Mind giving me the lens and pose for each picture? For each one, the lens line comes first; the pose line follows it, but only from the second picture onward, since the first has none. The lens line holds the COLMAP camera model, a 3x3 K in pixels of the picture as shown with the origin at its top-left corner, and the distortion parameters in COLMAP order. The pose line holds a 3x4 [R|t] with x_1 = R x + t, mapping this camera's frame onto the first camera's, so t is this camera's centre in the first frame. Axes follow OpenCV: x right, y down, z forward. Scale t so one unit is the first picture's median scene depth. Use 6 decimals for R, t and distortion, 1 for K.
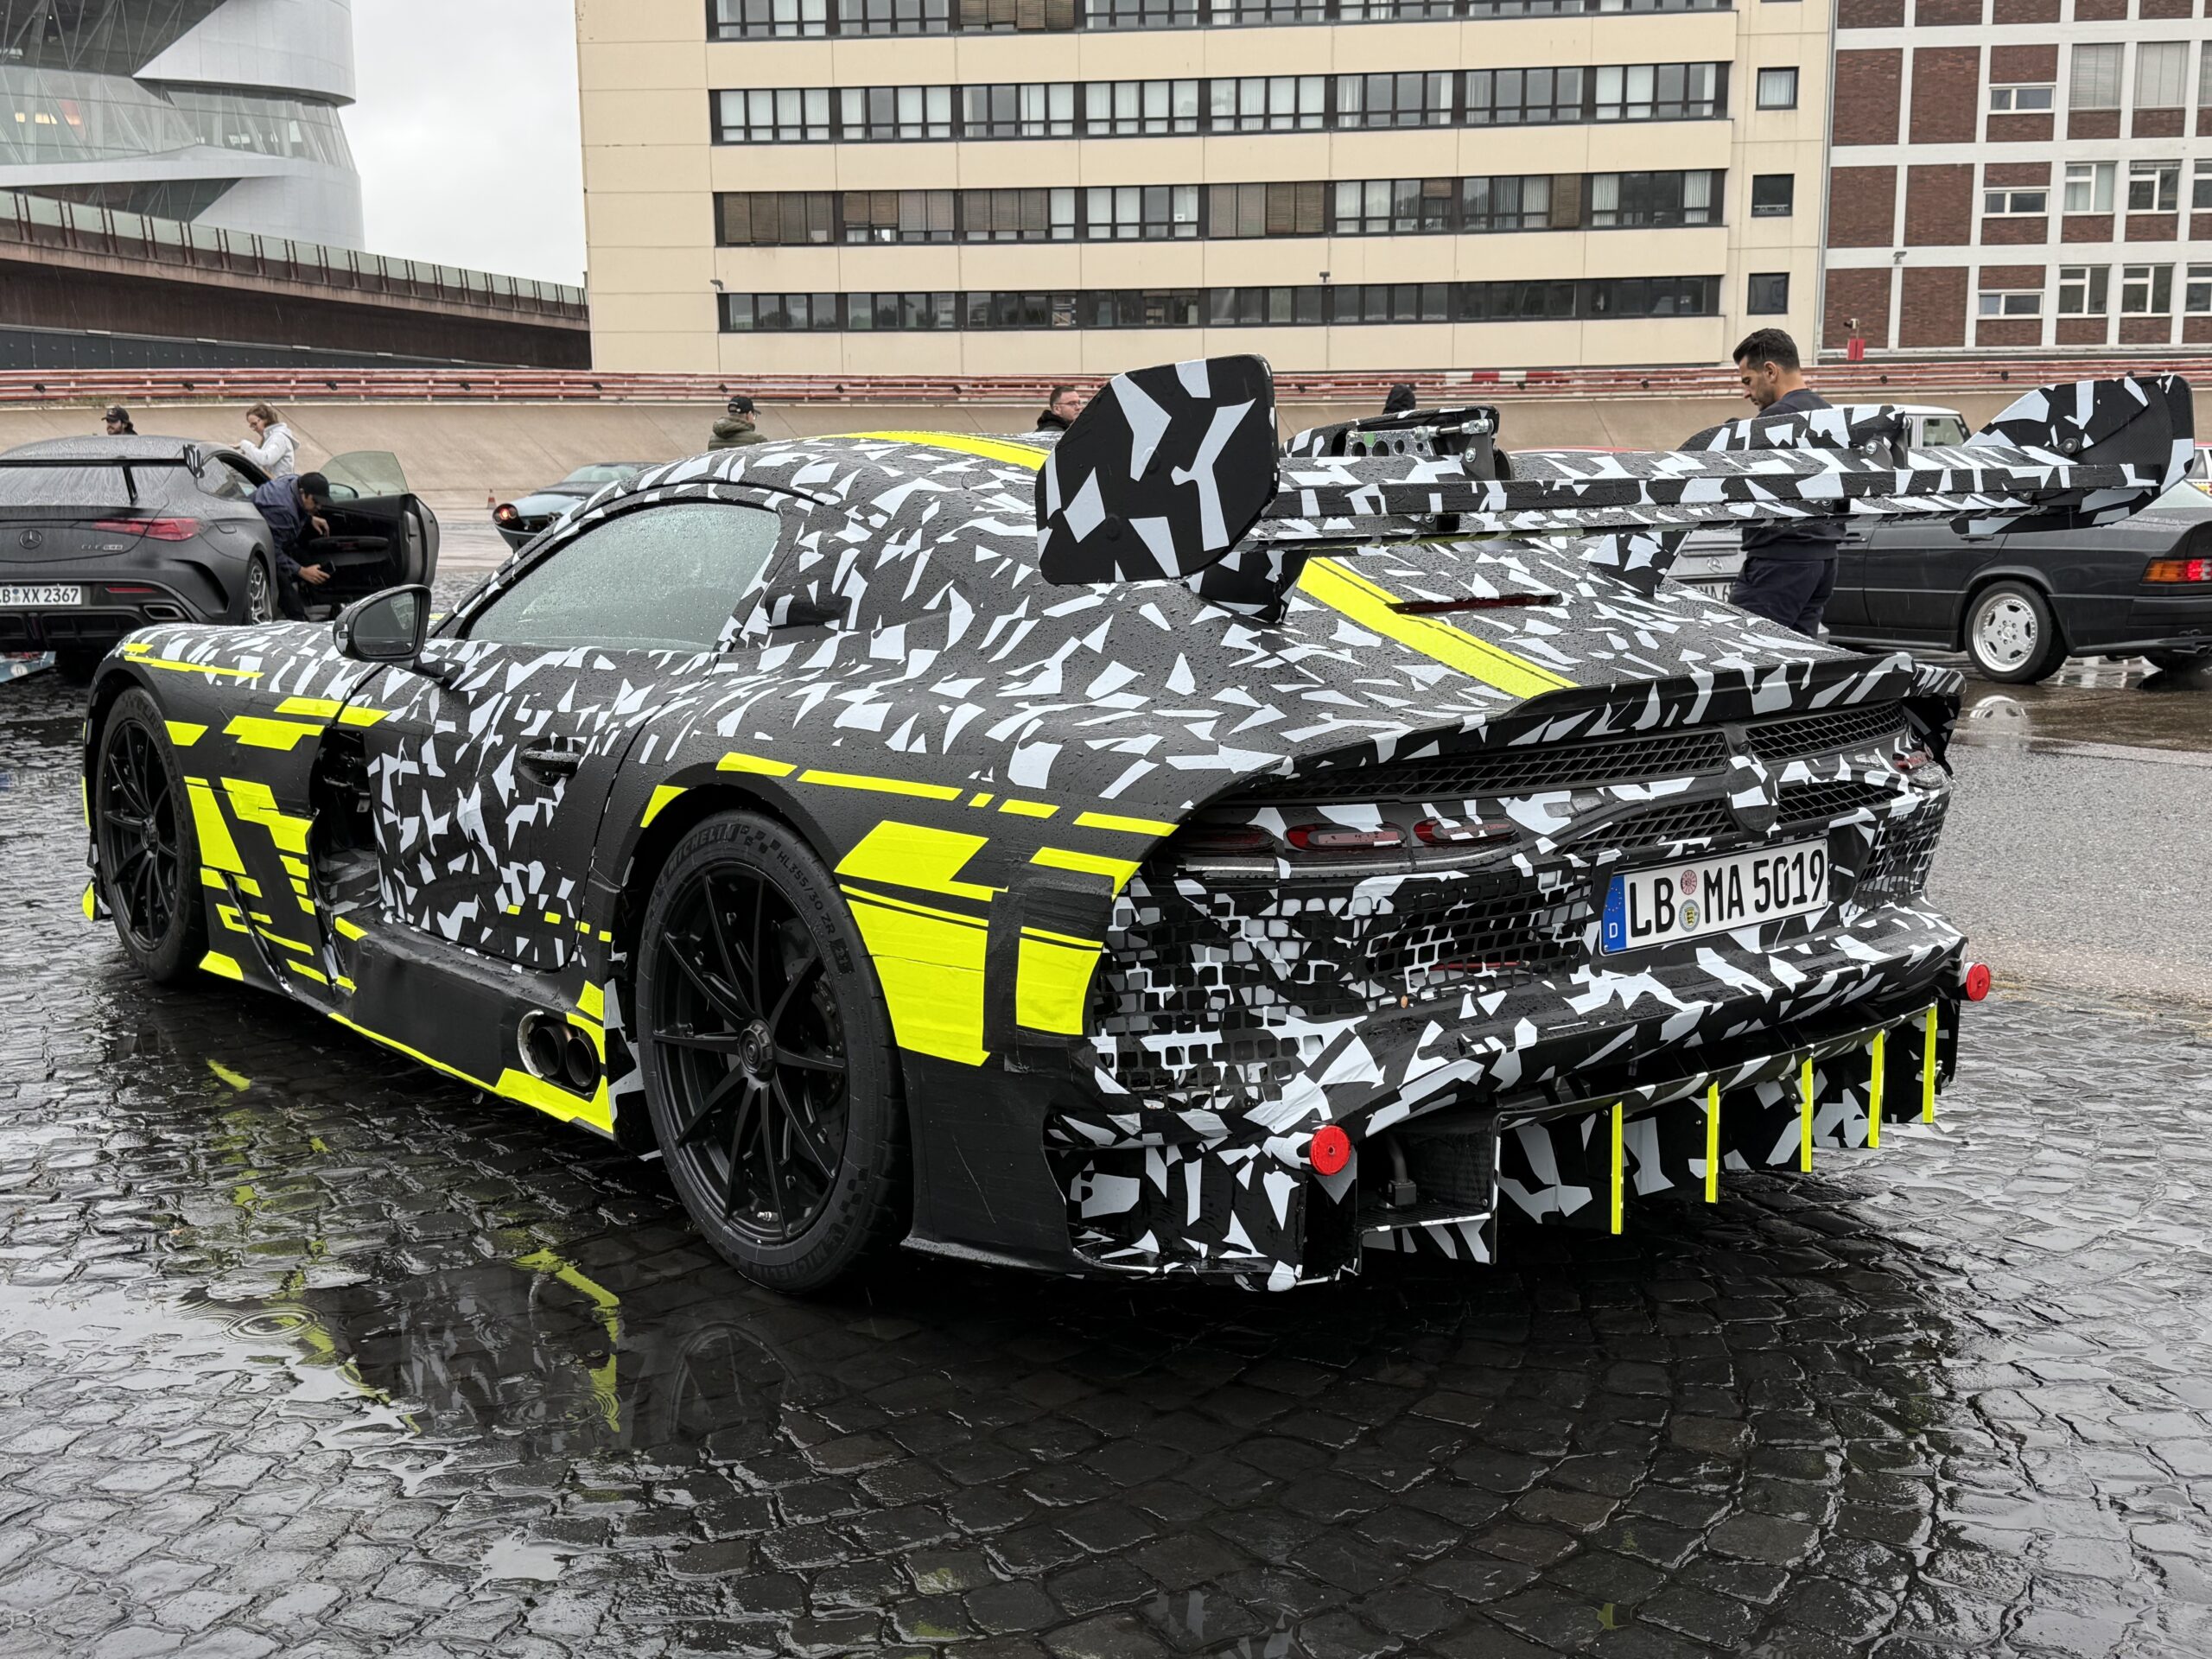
lens RADIAL K [[2365.7, 0, 1097.8], [0, 2365.7, 847.2], [0, 0, 1]] dist [0.198178, -0.432558]
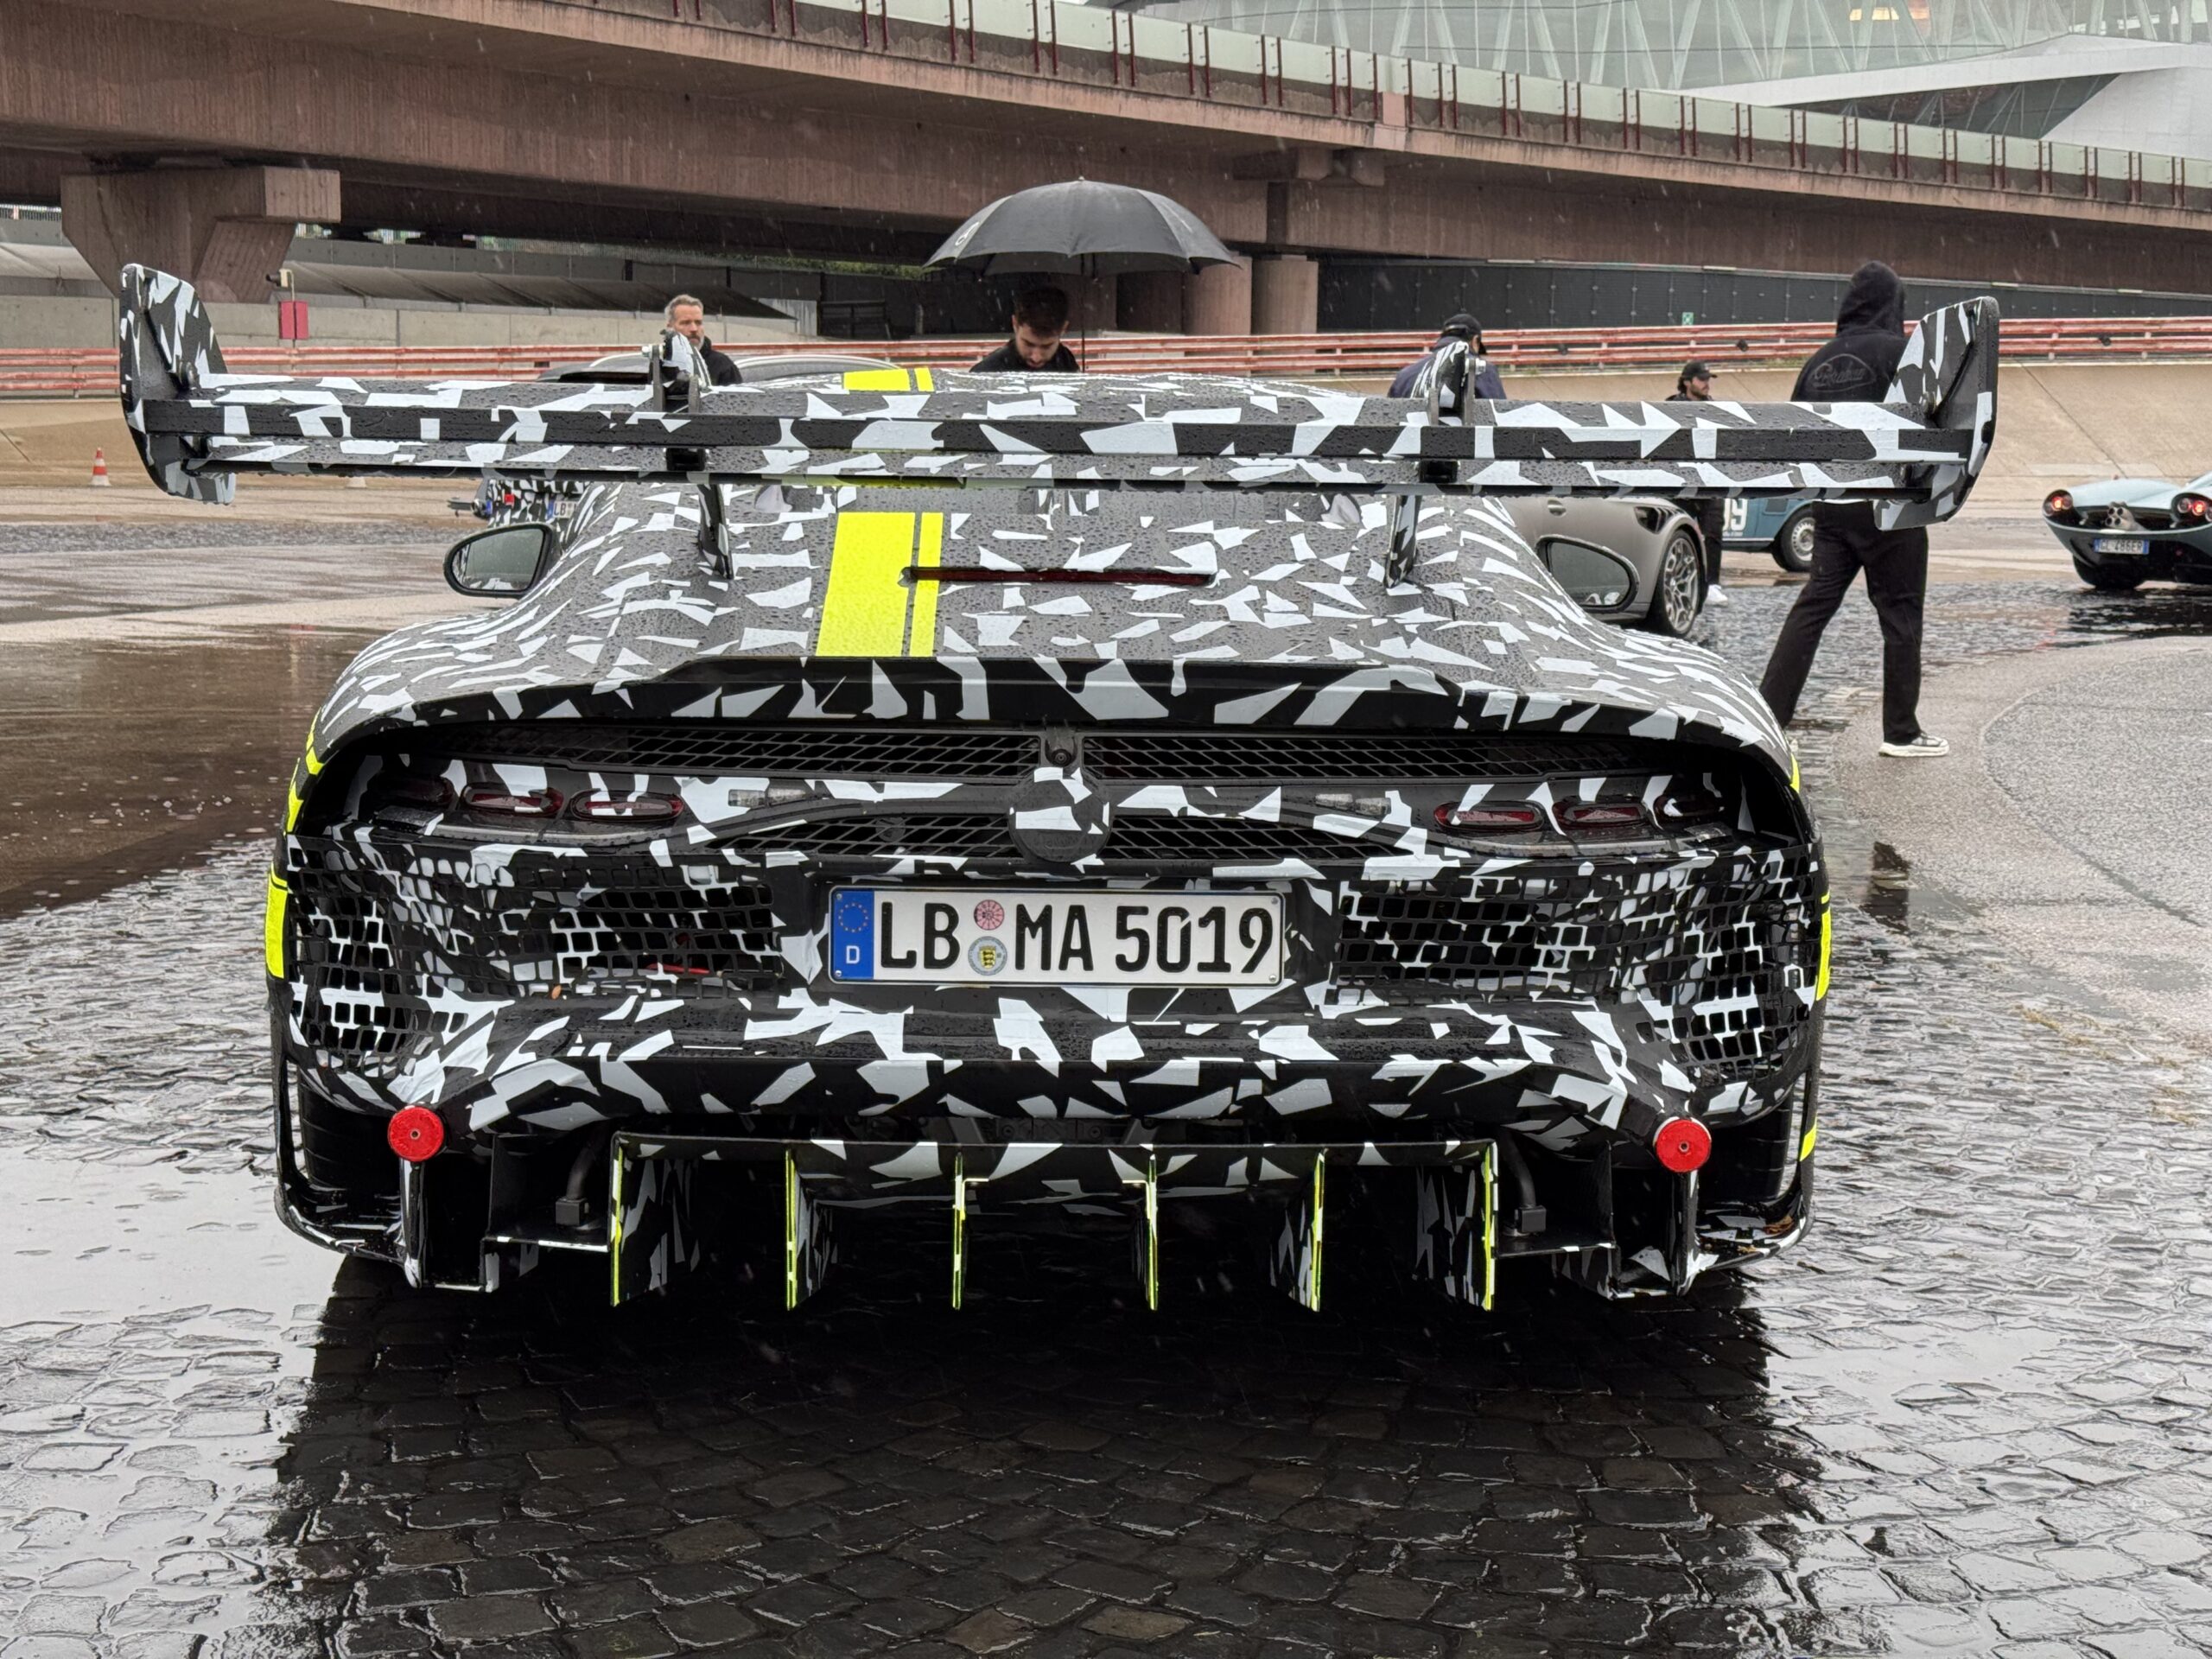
lens RADIAL K [[3094.8, 0, 1084.9], [0, 3094.8, 820.3], [0, 0, 1]] dist [0.185973, -0.319828]
pose [[0.782679, 0.098538, -0.614576, 0.945285], [-0.122700, 0.992440, 0.002861, -0.025211], [0.610212, 0.073170, 0.788852, 0.185410]]
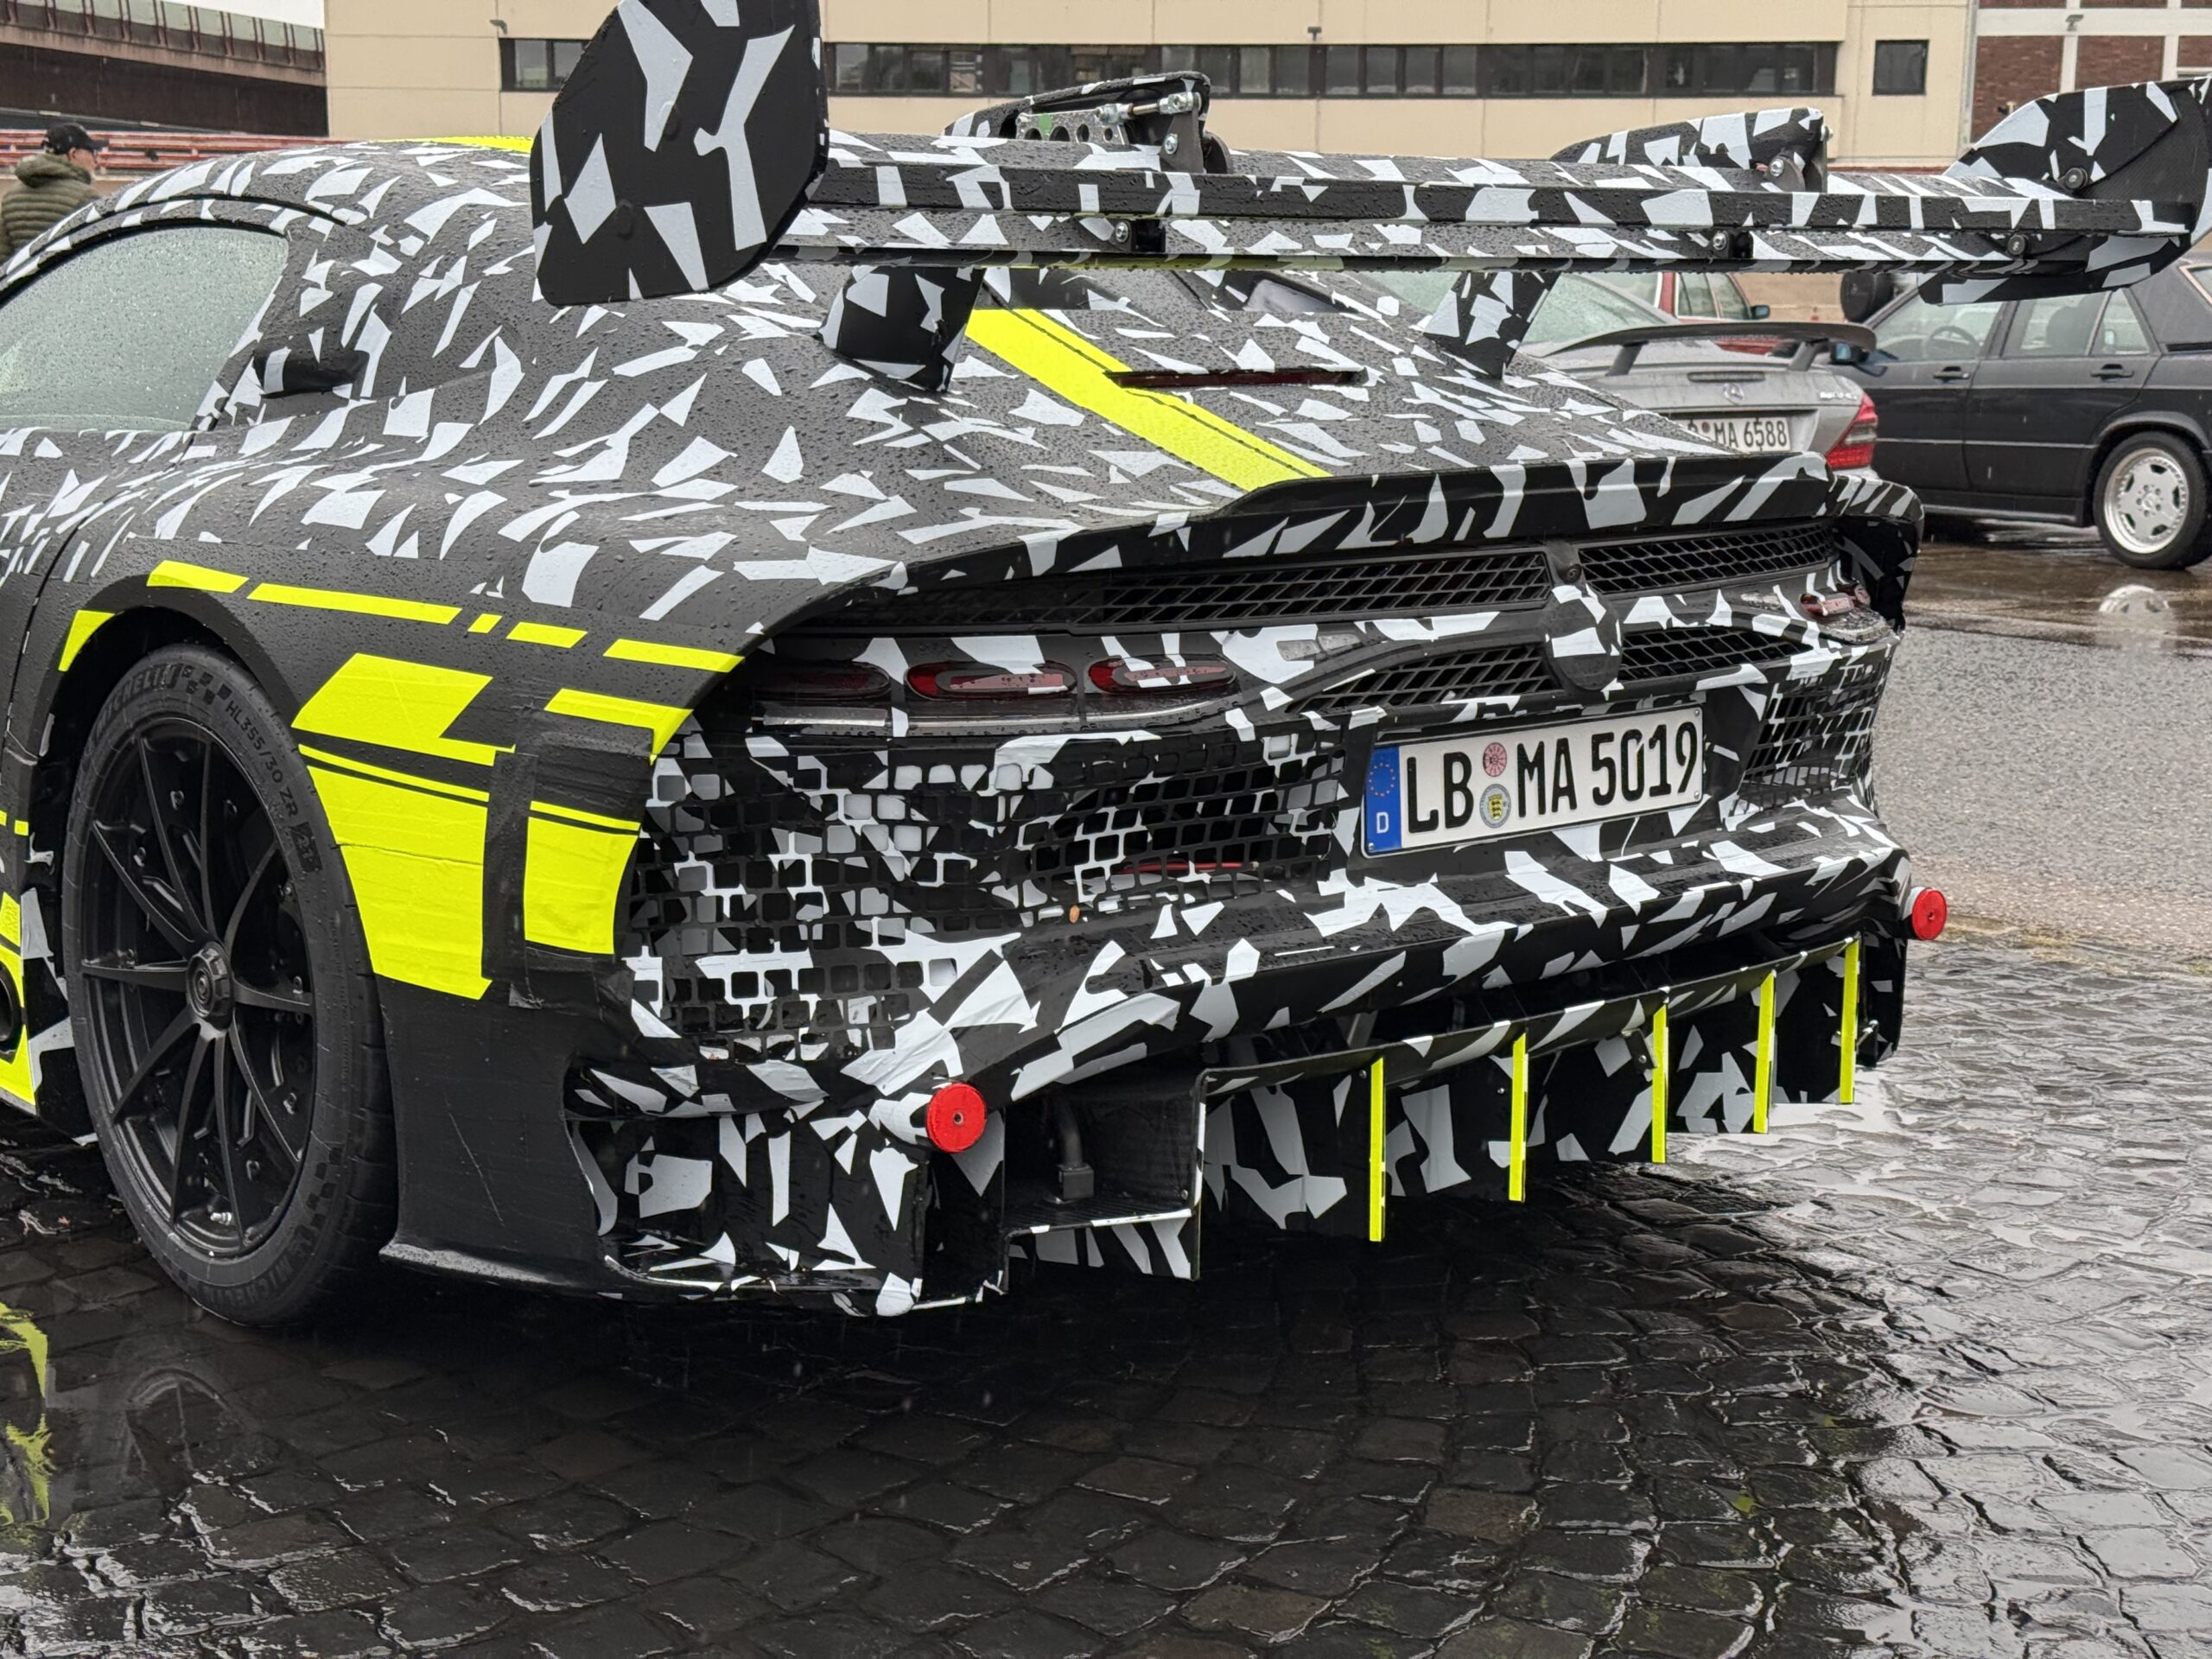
lens RADIAL K [[3137.0, 0, 1105.0], [0, 3137.0, 854.0], [0, 0, 1]] dist [0.177364, -0.264187]
pose [[0.999587, 0.012745, 0.025738, 0.107922], [-0.013205, 0.999755, 0.017778, 0.028529], [-0.025505, -0.018110, 0.999511, 0.052654]]
